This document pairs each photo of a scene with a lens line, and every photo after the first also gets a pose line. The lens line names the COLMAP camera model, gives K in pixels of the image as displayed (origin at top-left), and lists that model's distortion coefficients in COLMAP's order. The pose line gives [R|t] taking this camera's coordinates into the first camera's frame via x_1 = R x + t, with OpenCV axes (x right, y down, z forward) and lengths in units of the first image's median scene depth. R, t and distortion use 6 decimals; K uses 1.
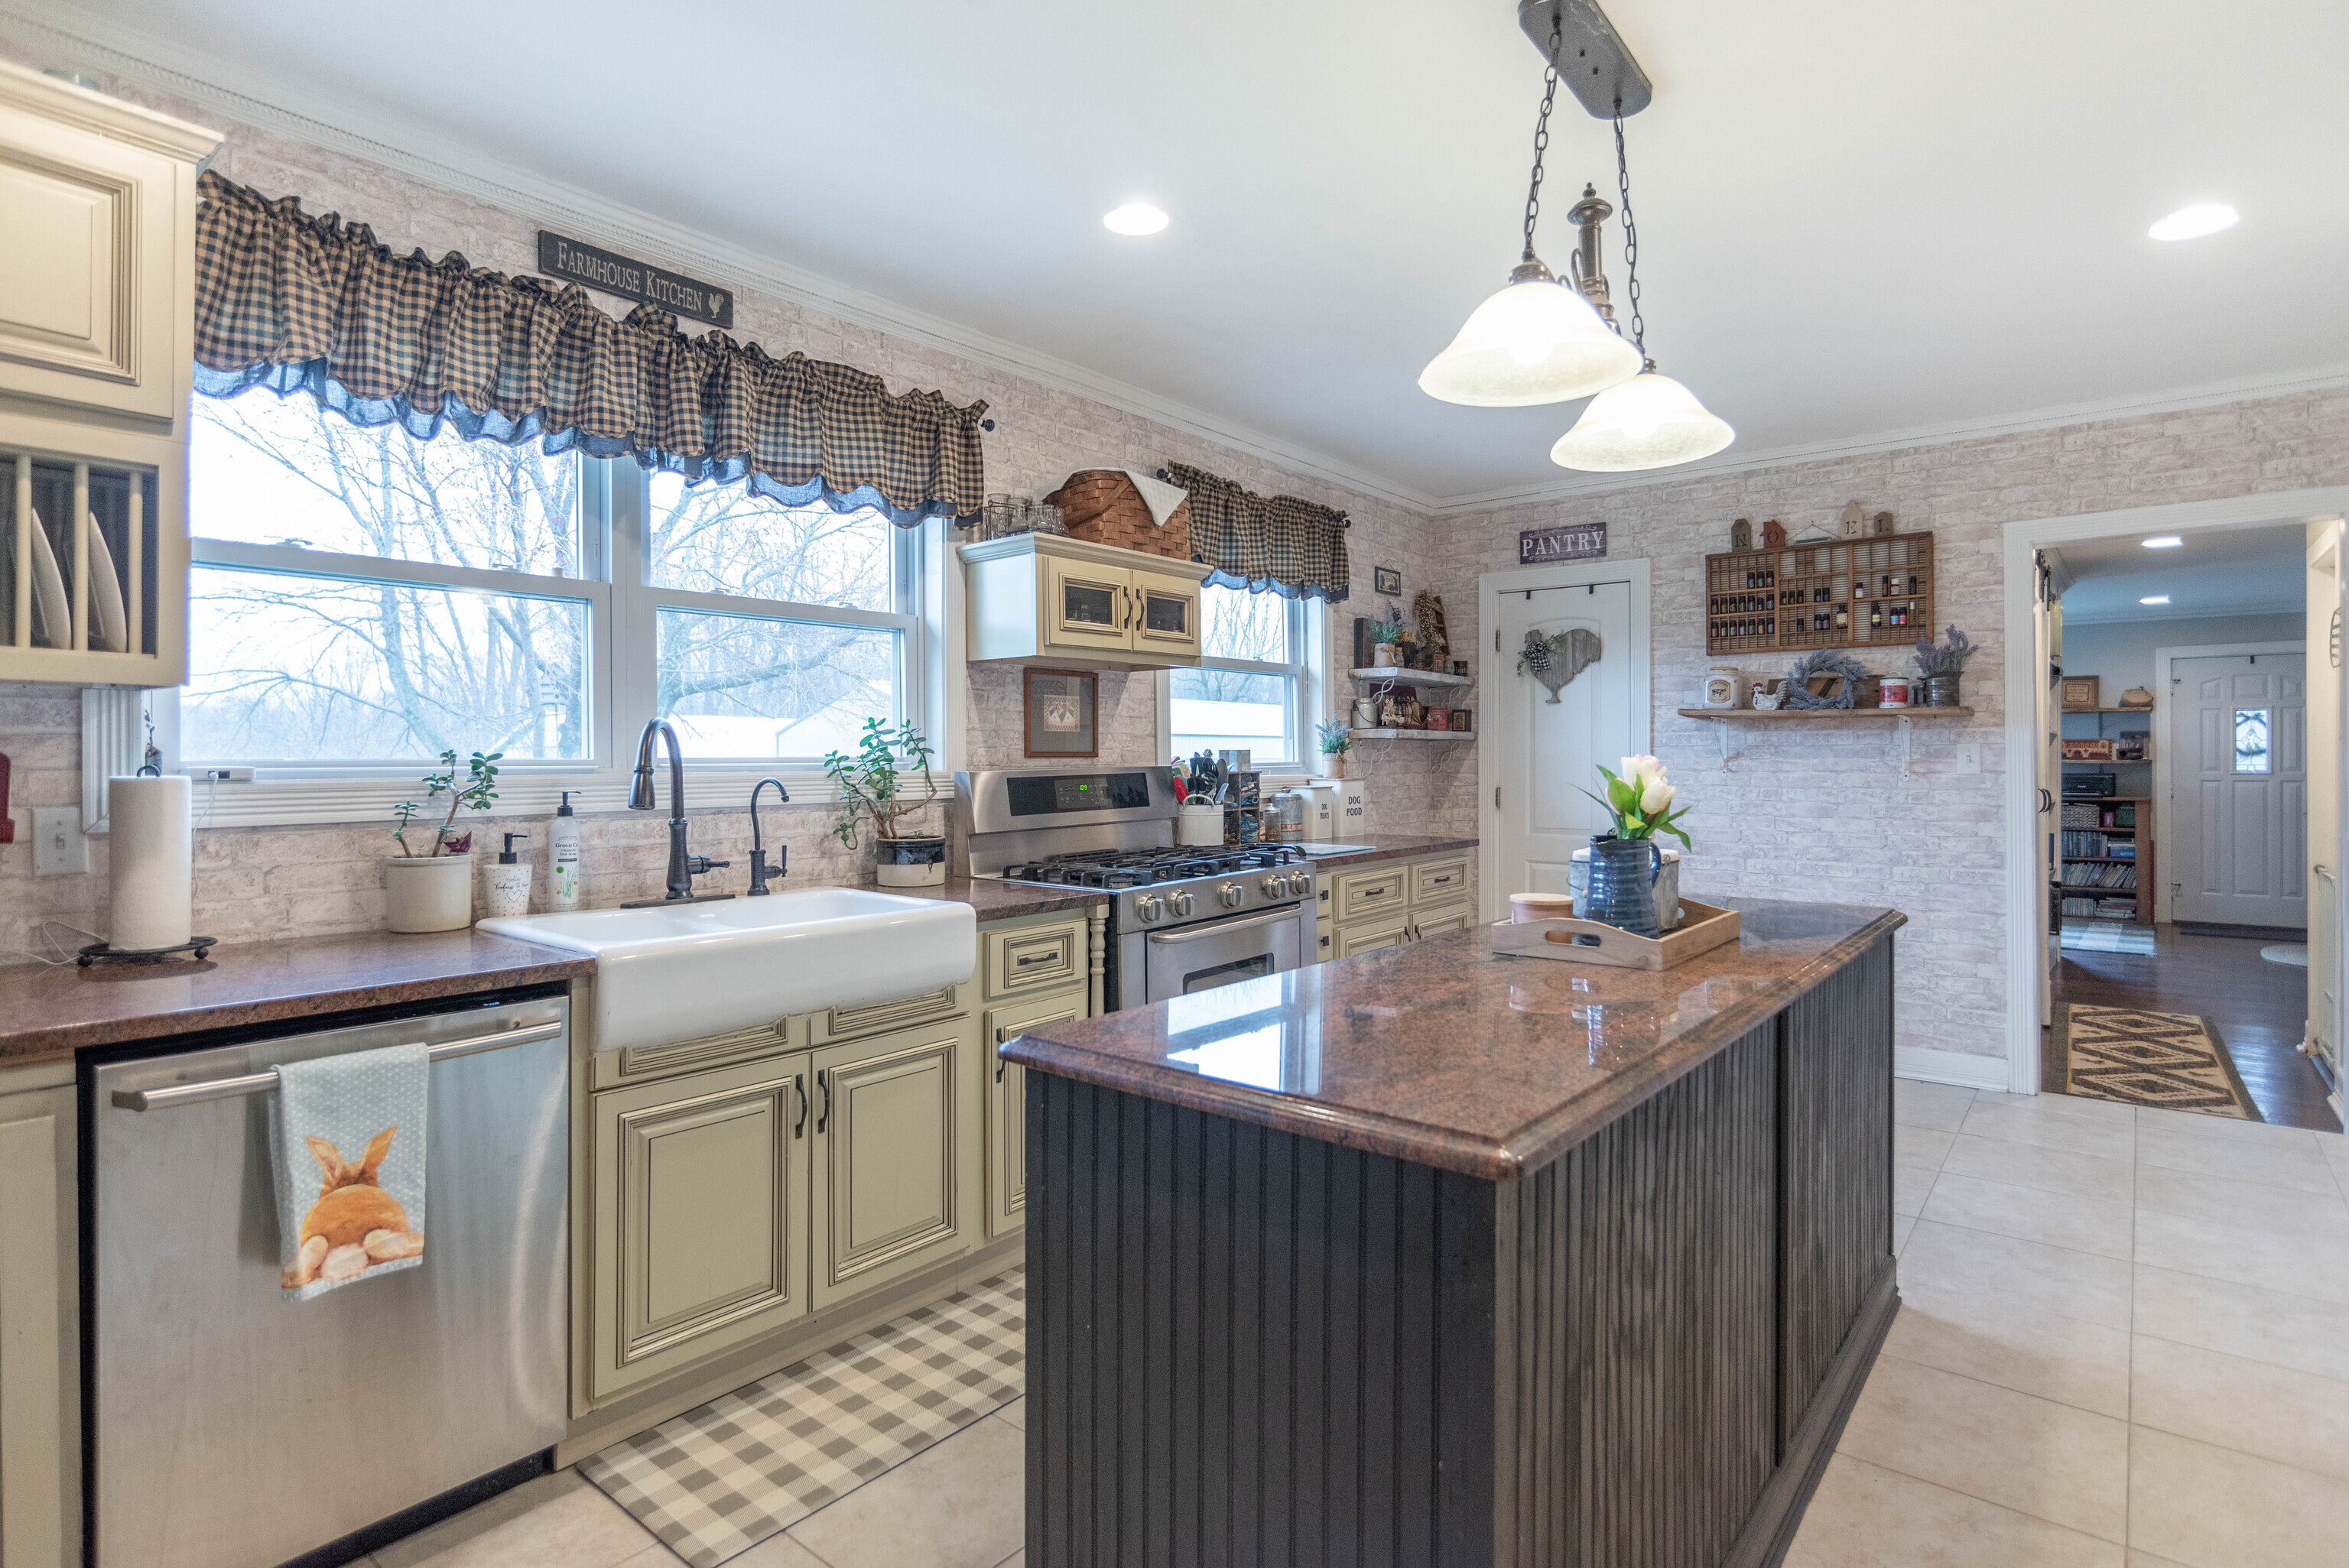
lens RADIAL K [[1190.3, 0, 1167.6], [0, 1190.3, 744.3], [0, 0, 1]] dist [-0.000832, 0.000353]
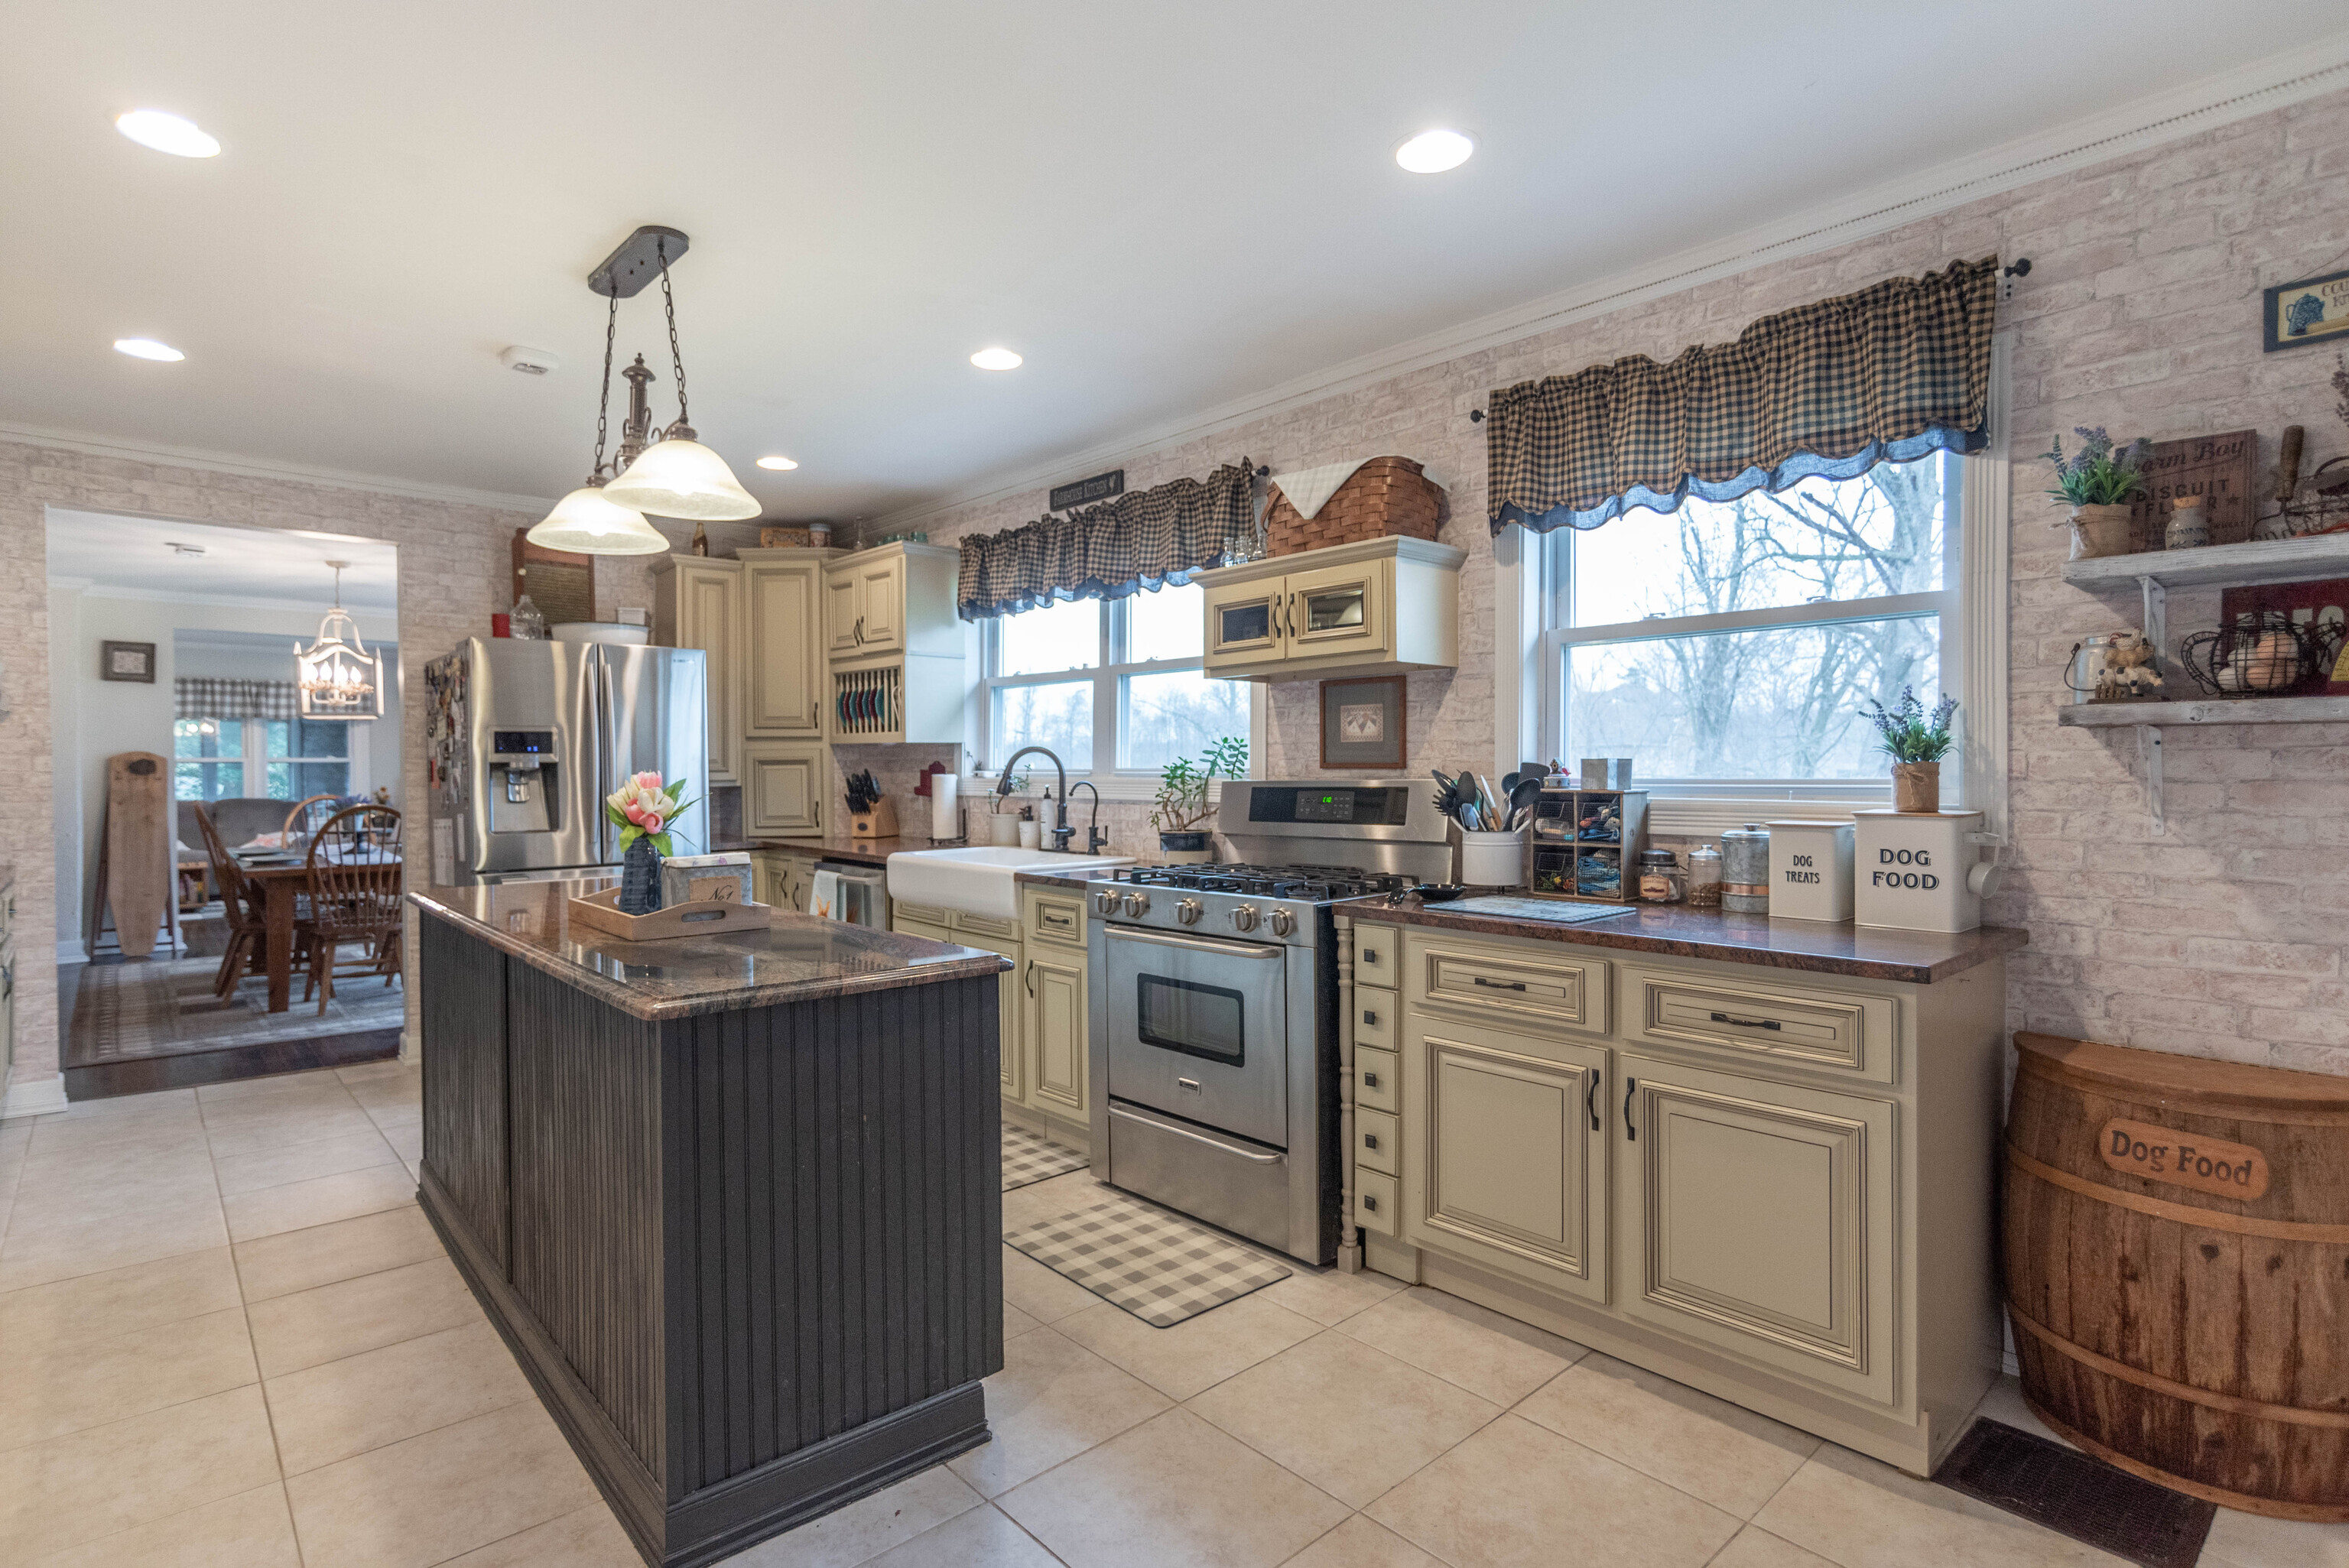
lens RADIAL K [[1190.3, 0, 1167.6], [0, 1190.3, 744.3], [0, 0, 1]] dist [-0.000832, 0.000353]
pose [[-0.156737, -0.014019, -0.987541, 0.946235], [0.014856, 0.999753, -0.016550, 0.005294], [0.987529, -0.017265, -0.156490, 1.060658]]
